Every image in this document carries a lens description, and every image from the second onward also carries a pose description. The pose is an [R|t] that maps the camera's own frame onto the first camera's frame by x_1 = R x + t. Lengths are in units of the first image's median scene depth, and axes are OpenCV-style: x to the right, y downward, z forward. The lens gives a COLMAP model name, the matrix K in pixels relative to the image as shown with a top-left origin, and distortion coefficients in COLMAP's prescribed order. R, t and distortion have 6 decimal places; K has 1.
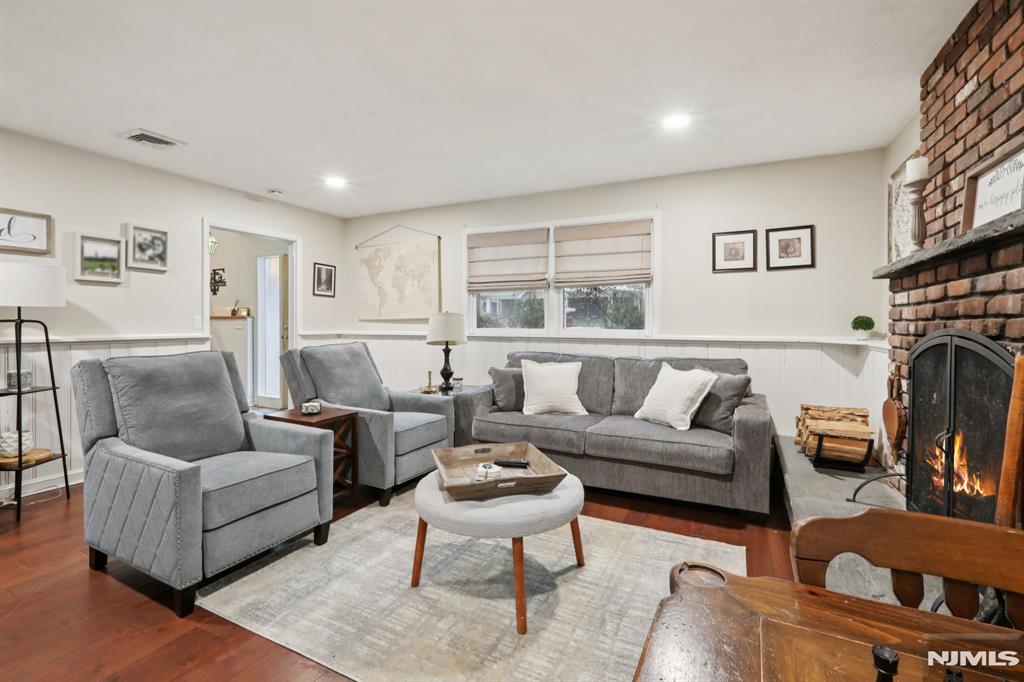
lens RADIAL K [[463.6, 0, 516.7], [0, 463.6, 327.0], [0, 0, 1]] dist [-0.000769, 0.002326]
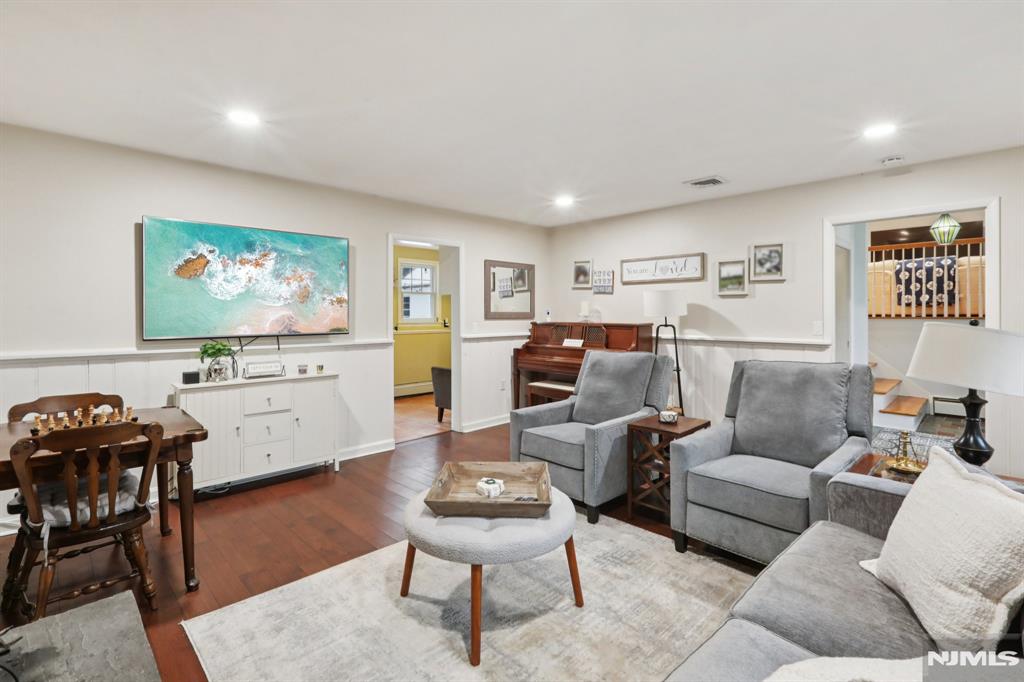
lens RADIAL K [[463.6, 0, 497.2], [0, 463.6, 319.1], [0, 0, 1]] dist [-0.000769, 0.002326]
pose [[-0.340988, 0.015237, -0.939944, 0.651360], [-0.003782, 0.999838, 0.017580, -0.060942], [0.940060, 0.009549, -0.340875, 0.993241]]
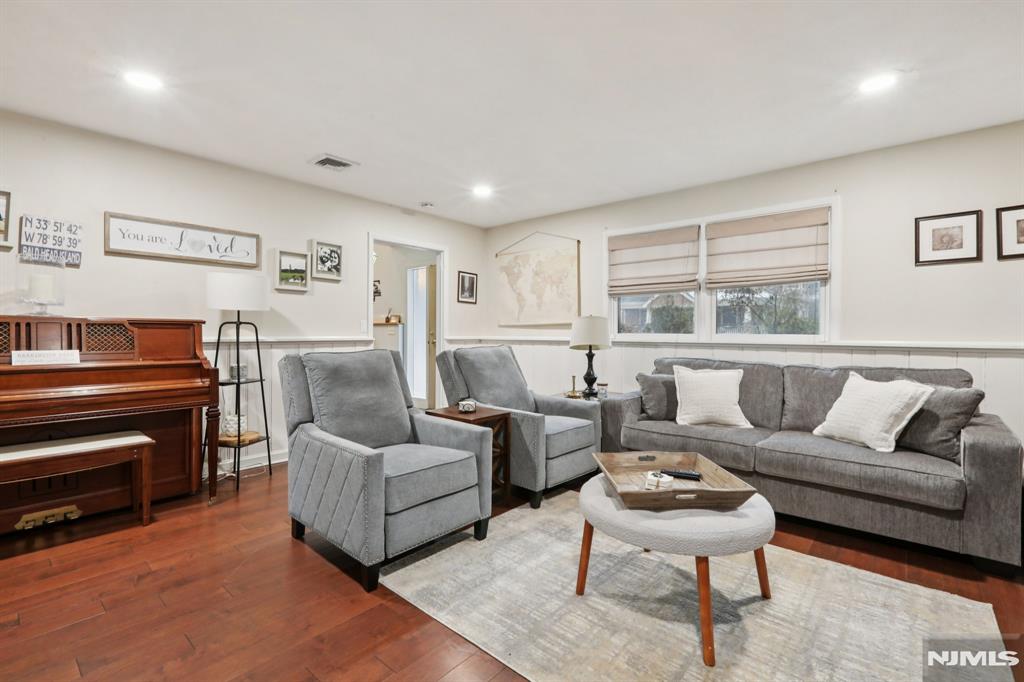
lens RADIAL K [[463.6, 0, 518.6], [0, 463.6, 334.7], [0, 0, 1]] dist [-0.000769, 0.002326]
pose [[0.968269, 0.003969, -0.249878, -0.073500], [-0.005645, 0.999966, -0.005991, 0.020082], [0.249846, 0.007212, 0.968259, 0.025140]]
